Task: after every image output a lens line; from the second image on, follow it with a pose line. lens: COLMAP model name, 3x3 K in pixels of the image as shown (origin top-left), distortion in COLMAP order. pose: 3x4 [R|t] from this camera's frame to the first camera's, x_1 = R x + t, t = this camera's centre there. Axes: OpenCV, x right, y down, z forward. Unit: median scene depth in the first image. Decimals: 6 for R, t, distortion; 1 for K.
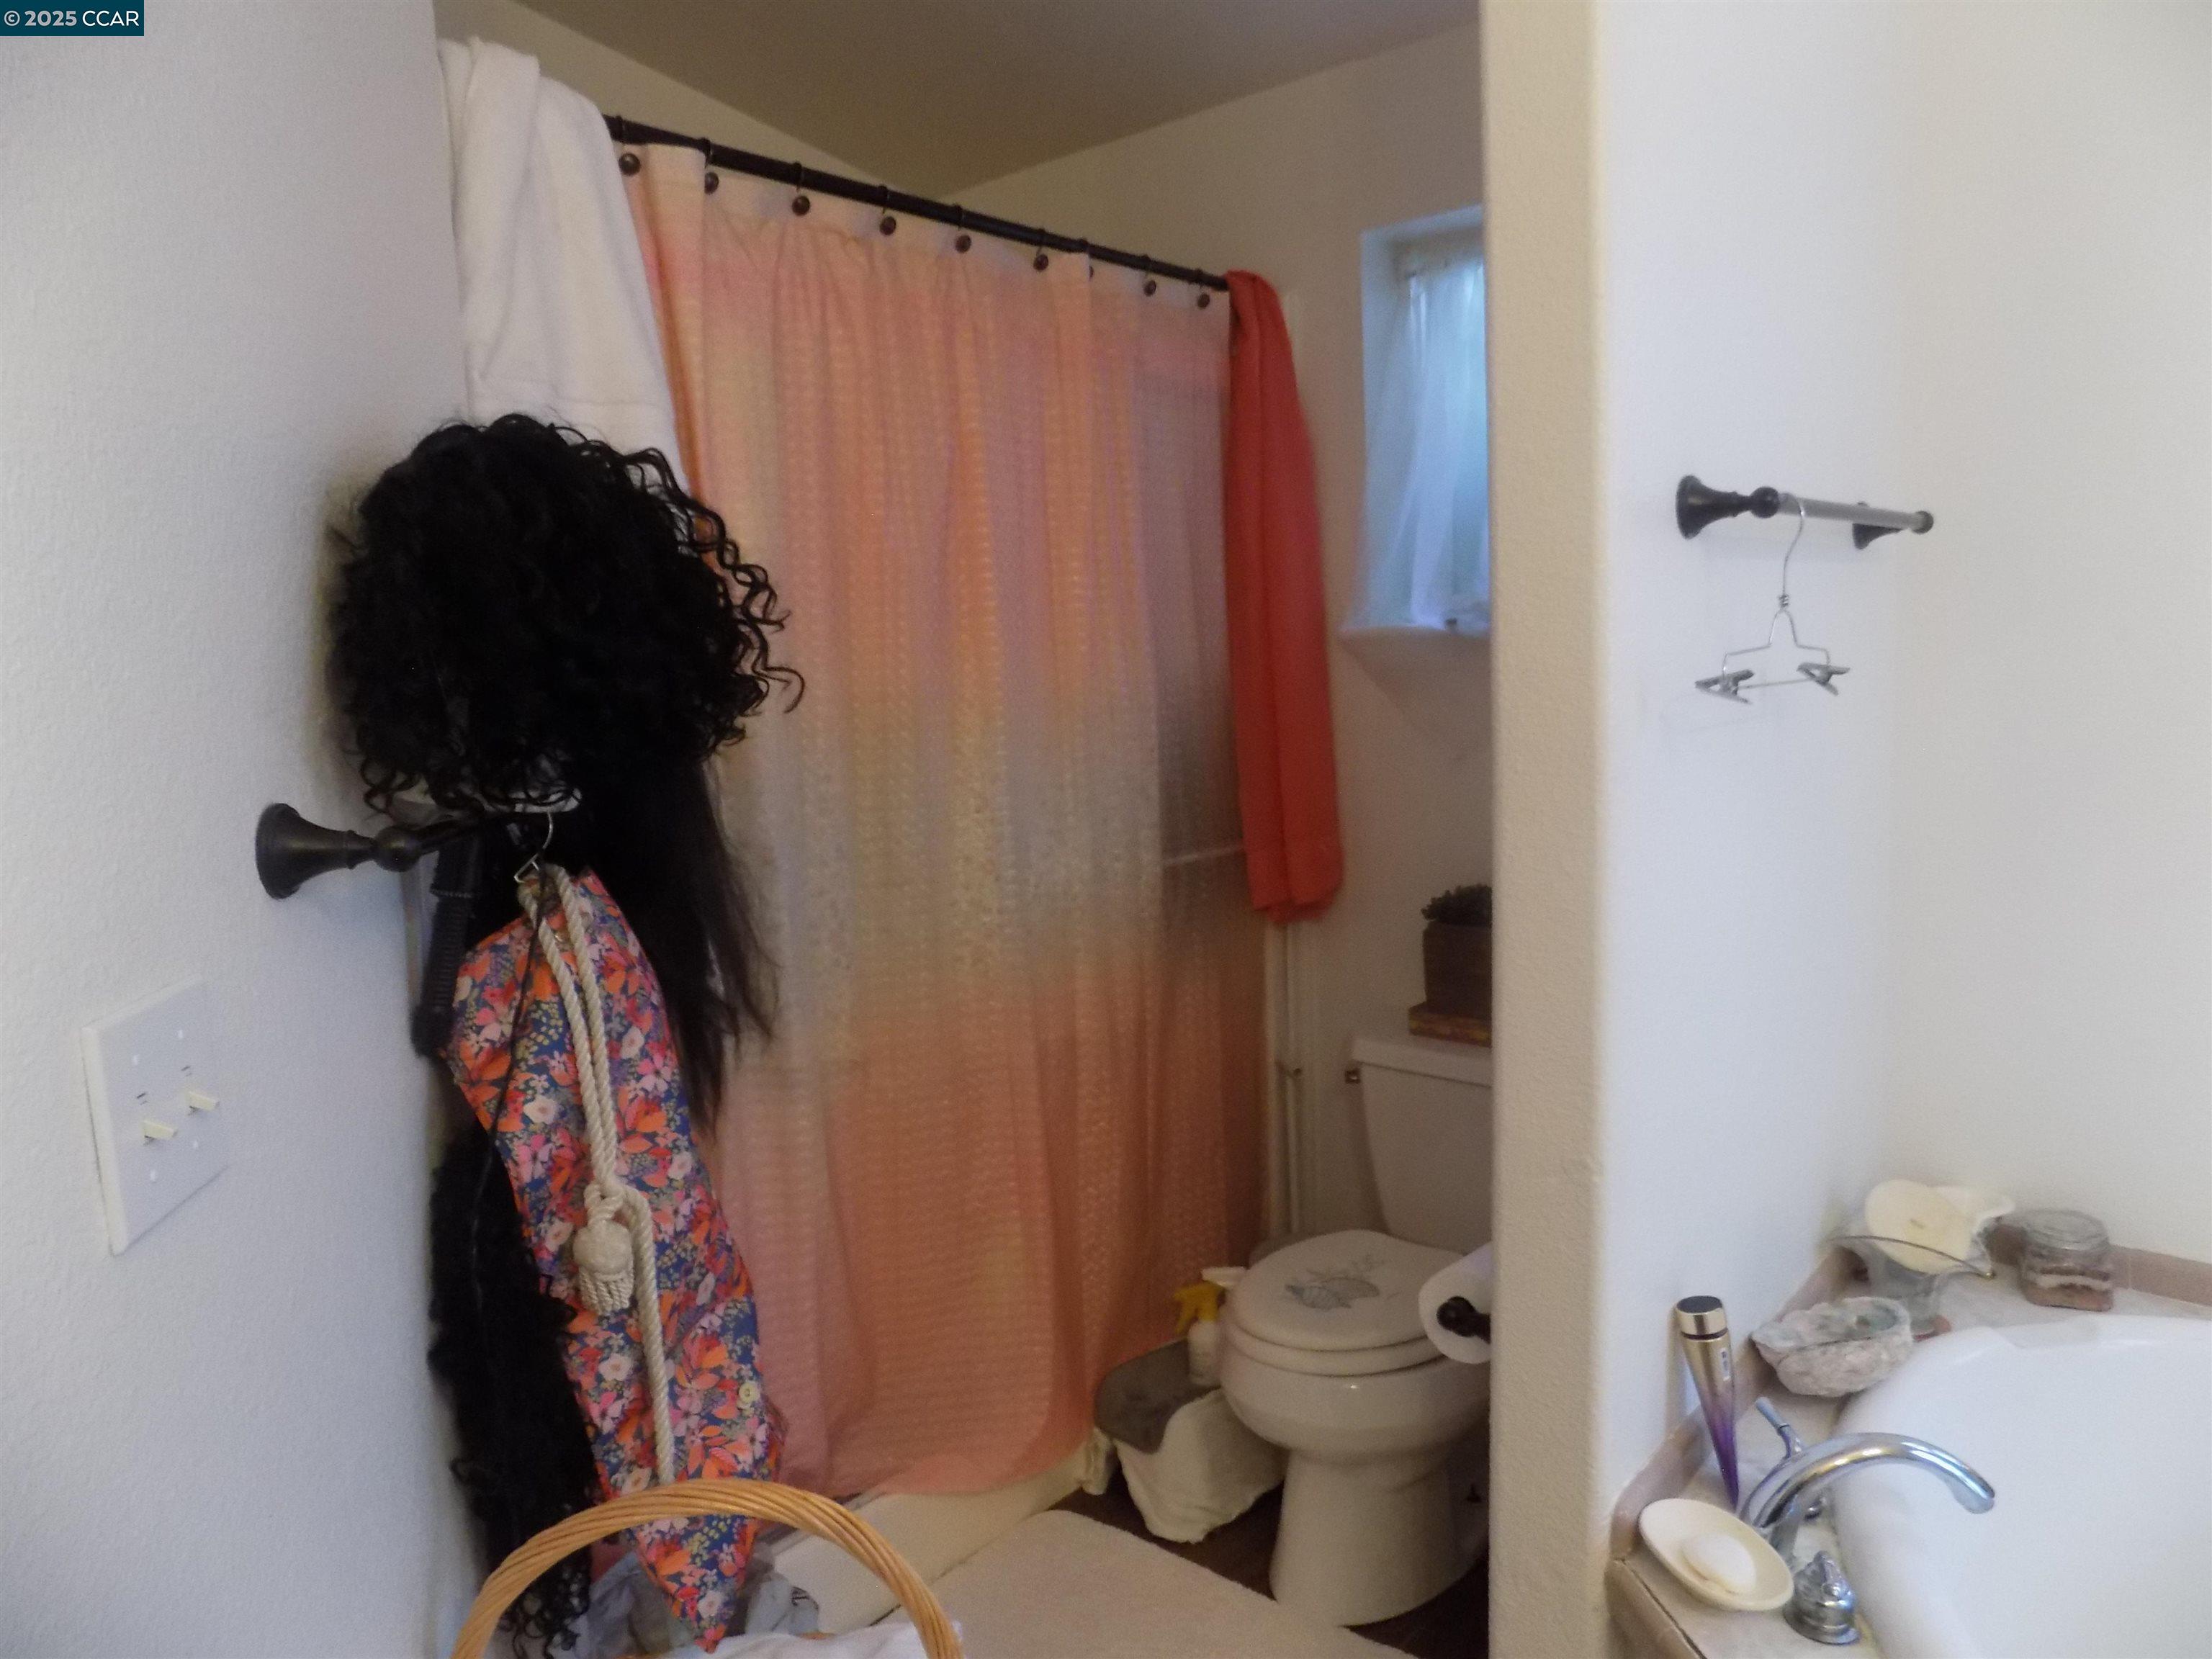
lens RADIAL K [[1494.0, 0, 1122.6], [0, 1494.0, 817.2], [0, 0, 1]] dist [-0.082510, 0.086819]
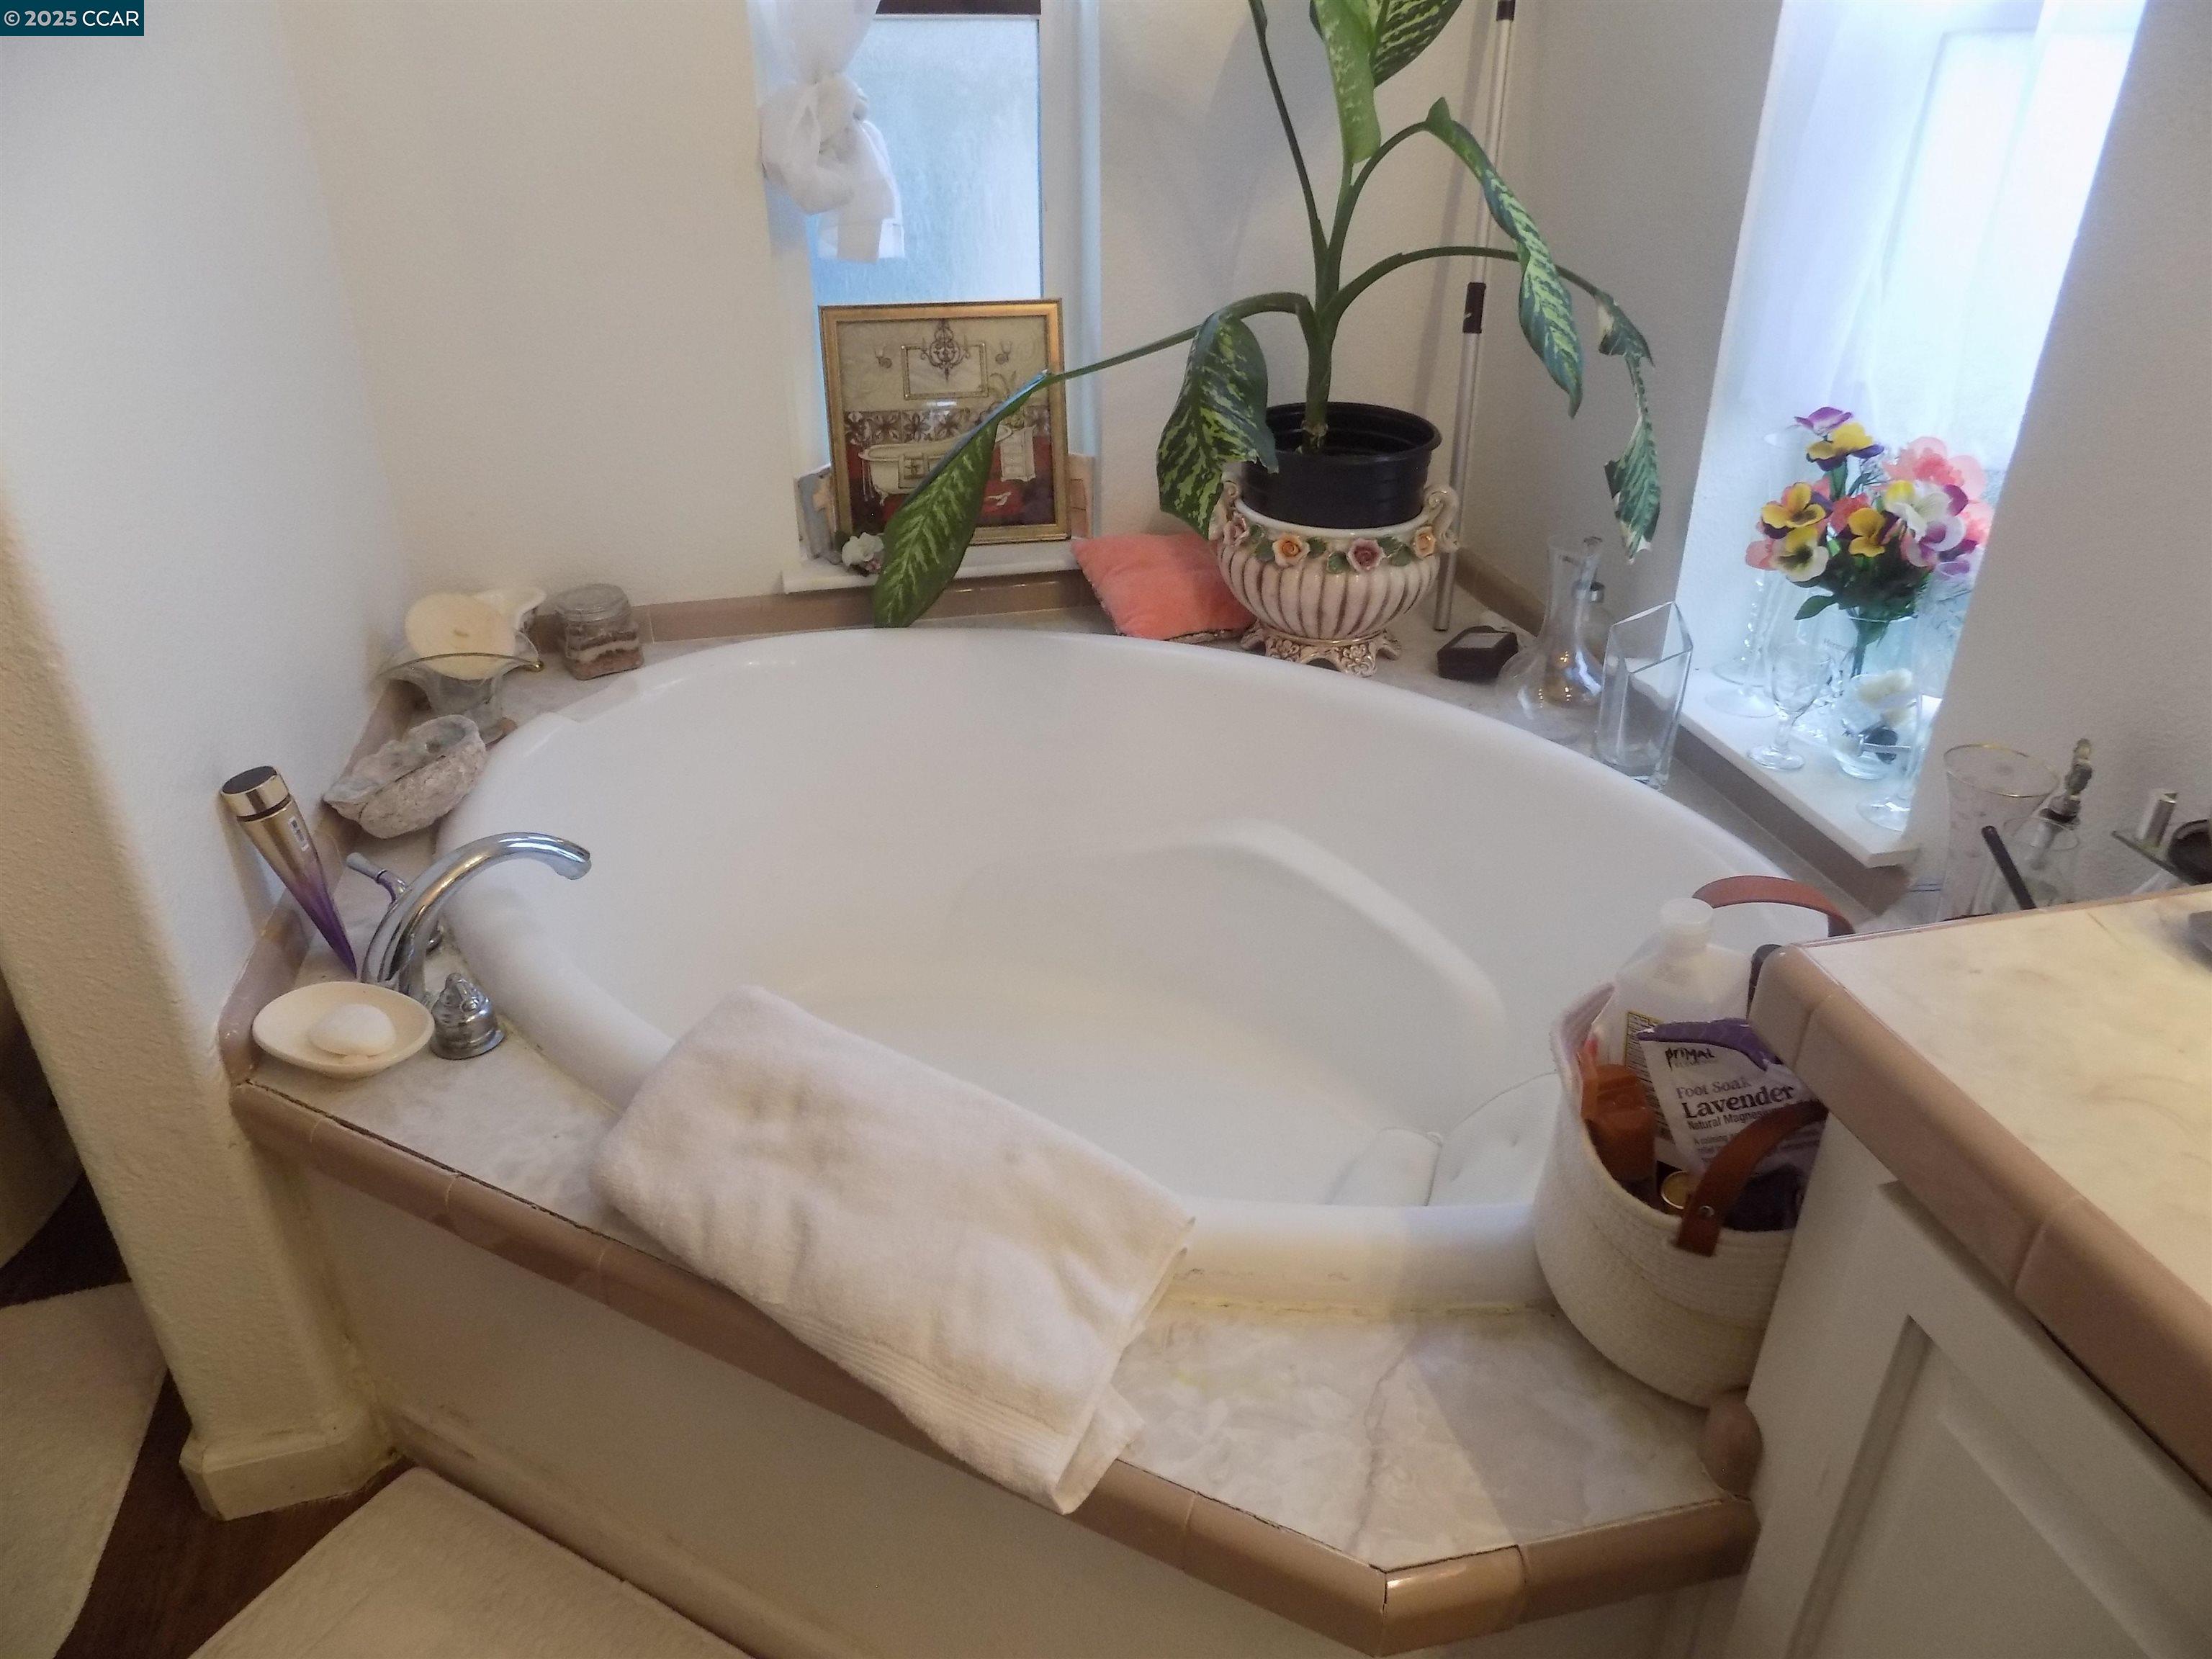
lens RADIAL K [[1494.0, 0, 1122.6], [0, 1494.0, 817.2], [0, 0, 1]] dist [-0.082510, 0.086819]
pose [[0.583068, -0.347435, 0.734385, 0.052613], [0.070303, 0.922130, 0.380439, 0.059621], [-0.809376, -0.170192, 0.562090, 0.102954]]
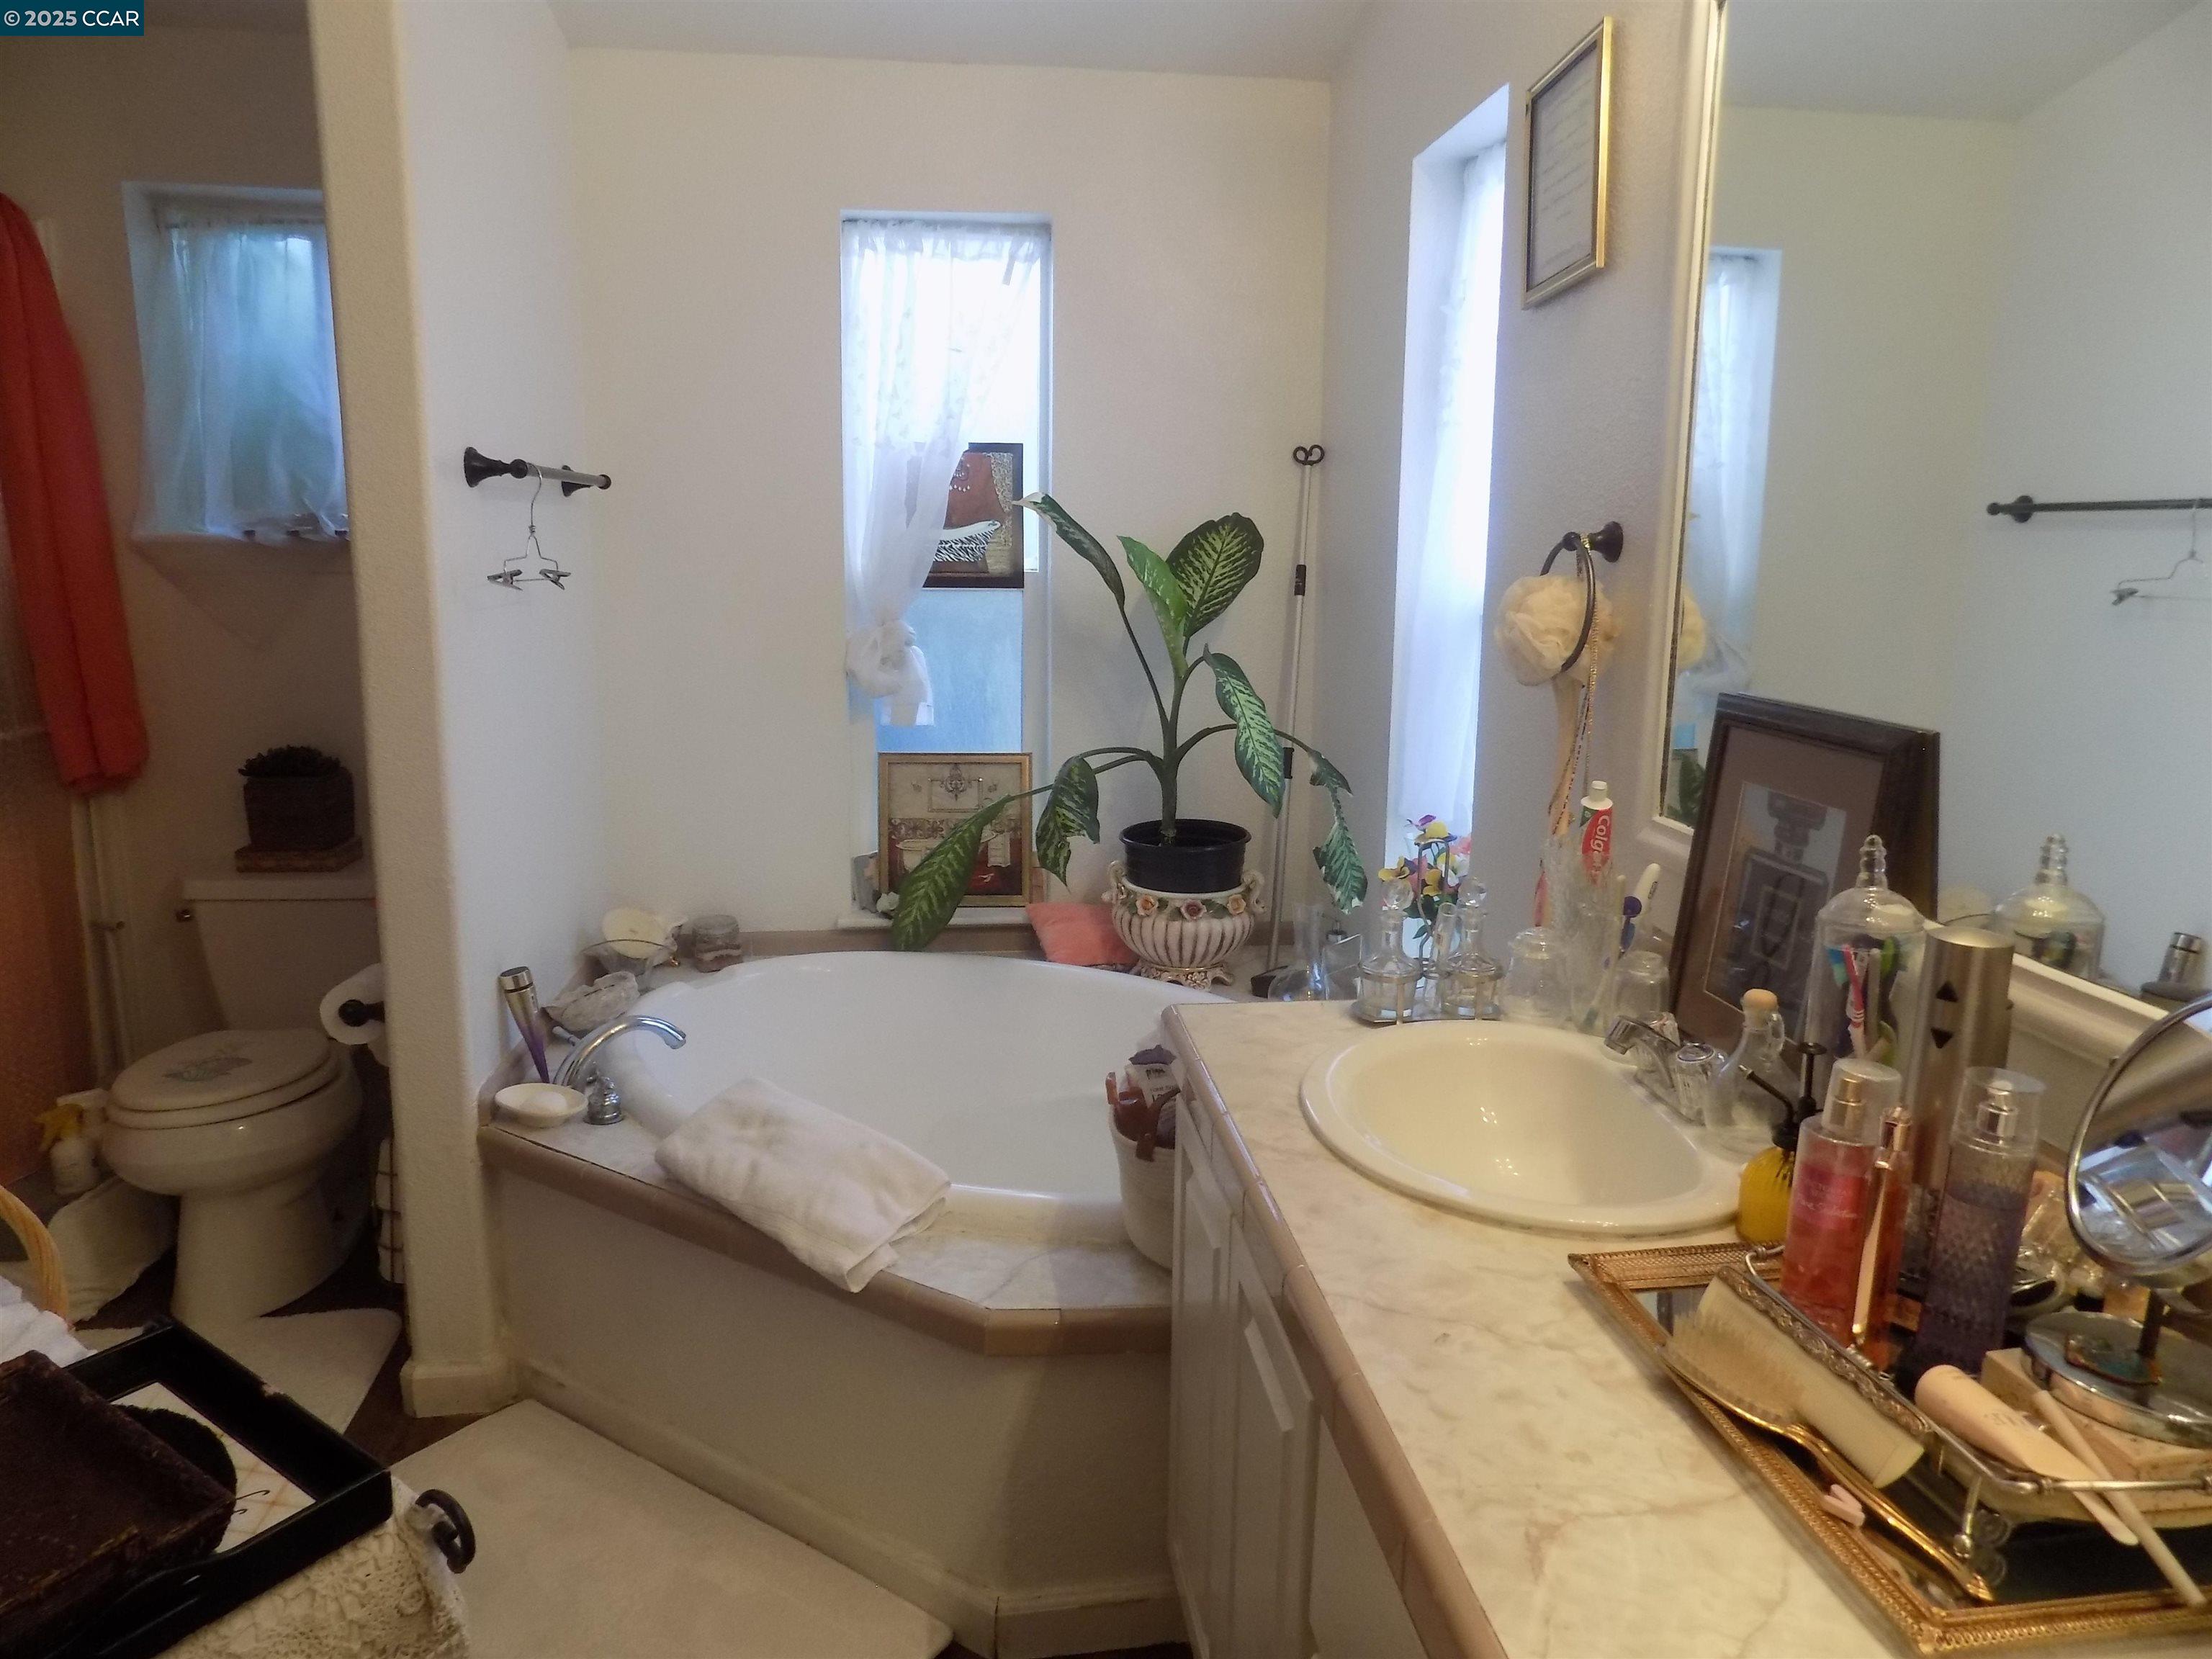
lens RADIAL K [[1494.0, 0, 1122.6], [0, 1494.0, 817.2], [0, 0, 1]] dist [-0.082510, 0.086819]
pose [[0.668355, -0.087614, 0.738664, -0.310658], [0.050372, 0.996090, 0.072570, 0.075937], [-0.742135, -0.011295, 0.670156, -0.520331]]
